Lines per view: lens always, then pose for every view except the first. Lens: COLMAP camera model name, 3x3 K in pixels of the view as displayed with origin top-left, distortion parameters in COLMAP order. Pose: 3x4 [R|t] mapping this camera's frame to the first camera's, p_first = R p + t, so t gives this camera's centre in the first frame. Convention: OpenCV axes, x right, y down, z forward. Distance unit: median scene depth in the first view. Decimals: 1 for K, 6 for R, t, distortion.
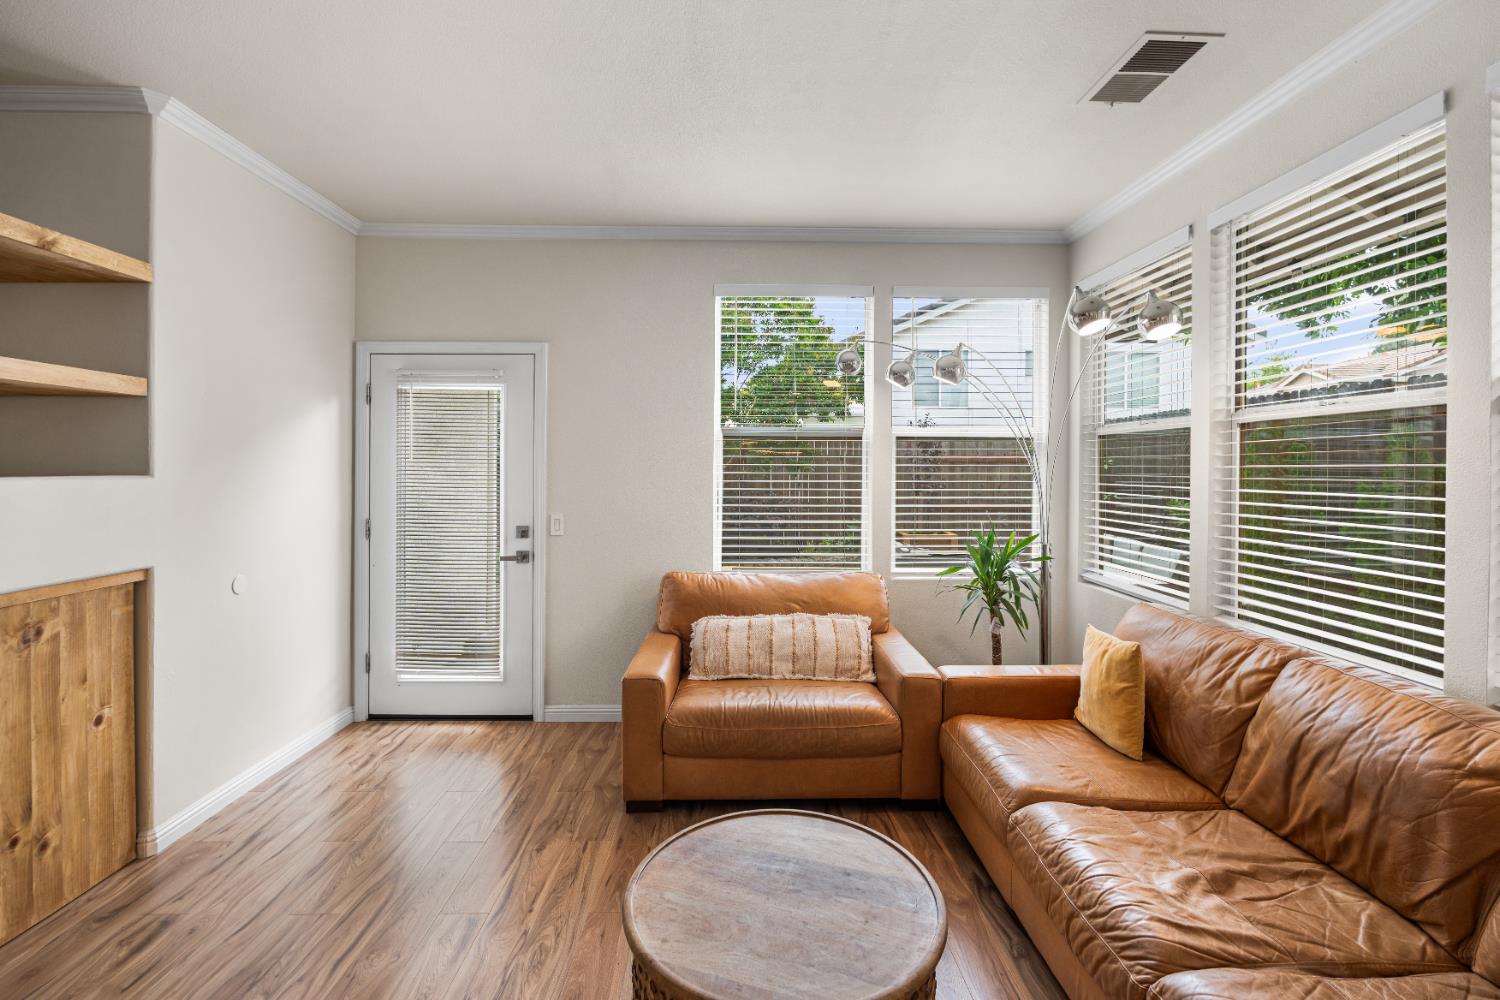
lens RADIAL K [[664.2, 0, 751.7], [0, 664.2, 468.7], [0, 0, 1]] dist [-0.001610, 0.001014]
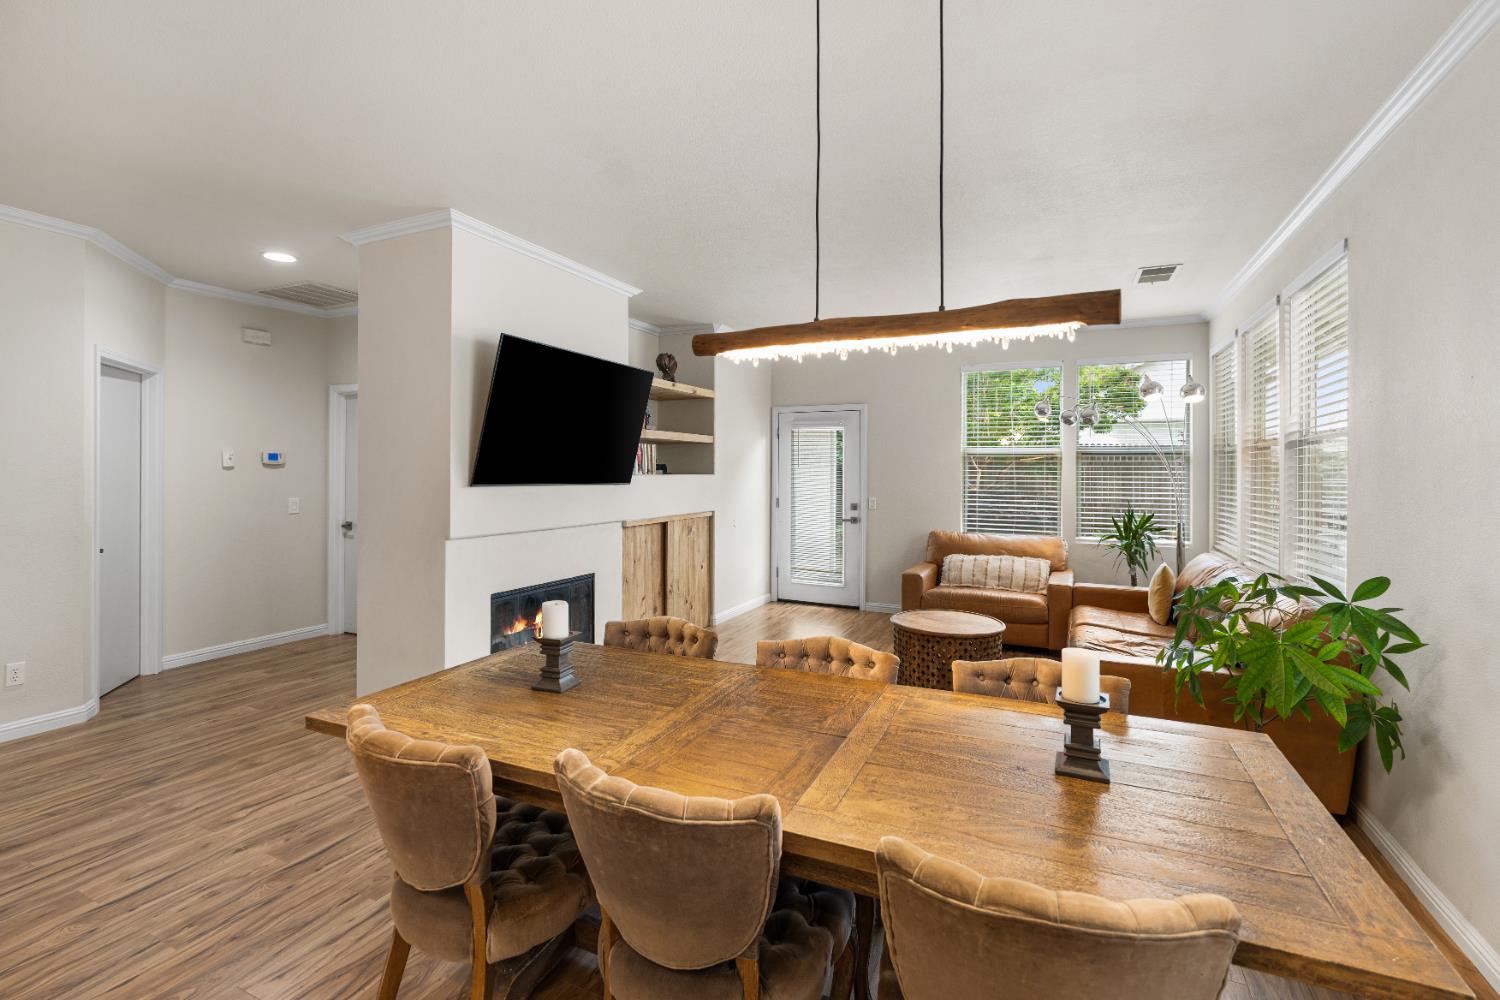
lens RADIAL K [[664.2, 0, 751.7], [0, 664.2, 468.7], [0, 0, 1]] dist [-0.001610, 0.001014]
pose [[0.888480, 0.001140, -0.458913, 0.283273], [-0.003310, 0.999987, -0.003922, -0.002737], [0.458903, 0.005004, 0.888473, -0.877839]]
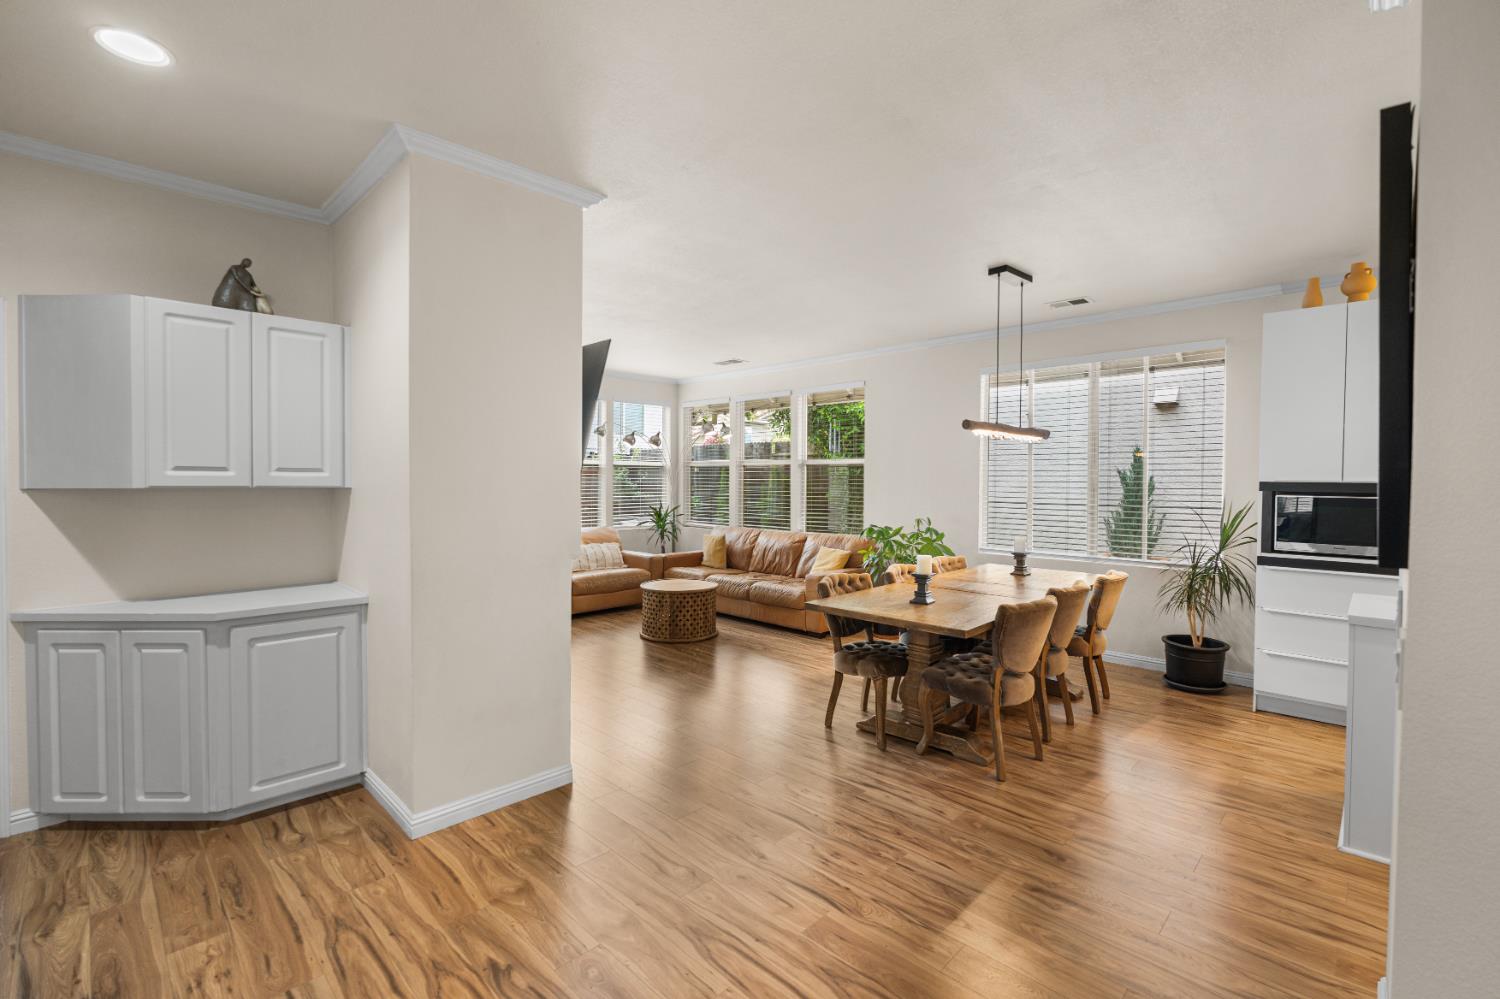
lens RADIAL K [[653.1, 0, 750.0], [0, 653.1, 499.5], [0, 0, 1]] dist [-0.001618, -0.000117]
pose [[0.733513, -0.022658, 0.679297, -1.045863], [0.003384, 0.999554, 0.029686, 0.004206], [-0.679667, -0.019476, 0.733262, -0.993443]]
